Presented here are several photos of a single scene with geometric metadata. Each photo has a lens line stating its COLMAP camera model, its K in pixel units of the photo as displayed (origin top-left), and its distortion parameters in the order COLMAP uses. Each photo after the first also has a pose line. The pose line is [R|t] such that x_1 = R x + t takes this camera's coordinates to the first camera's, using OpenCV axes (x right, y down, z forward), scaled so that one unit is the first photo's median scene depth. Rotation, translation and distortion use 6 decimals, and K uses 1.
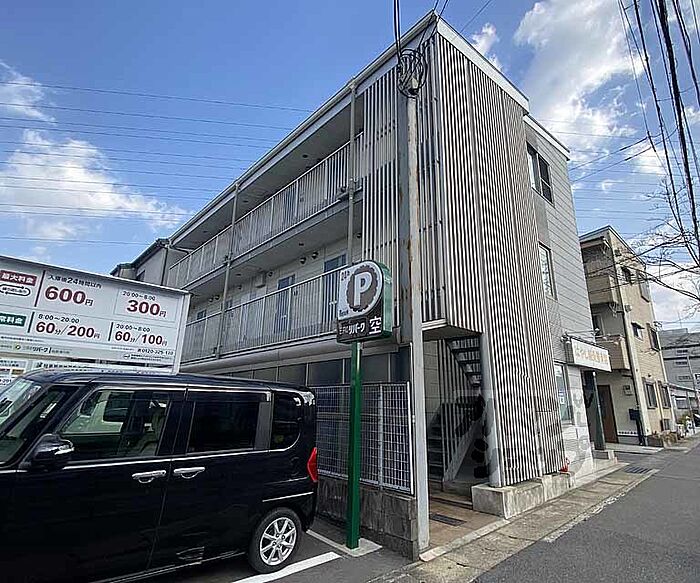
lens RADIAL K [[383.6, 0, 350.0], [0, 383.6, 291.5], [0, 0, 1]] dist [0.000398, 0.000207]
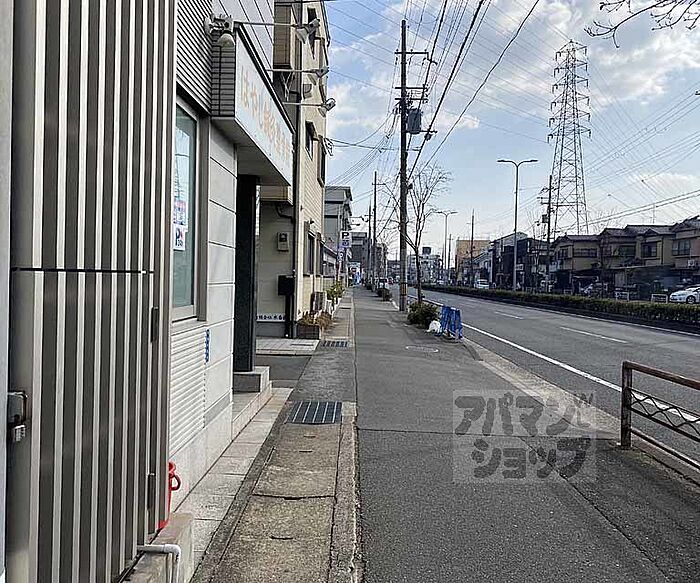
lens RADIAL K [[603.9, 0, 350.0], [0, 603.9, 291.5], [0, 0, 1]] dist [0.001093, 0.000200]
pose [[0.704657, -0.008504, 0.709497, 0.195086], [-0.213439, 0.951075, 0.223383, 0.117660], [-0.676685, -0.308843, 0.668366, 0.361007]]
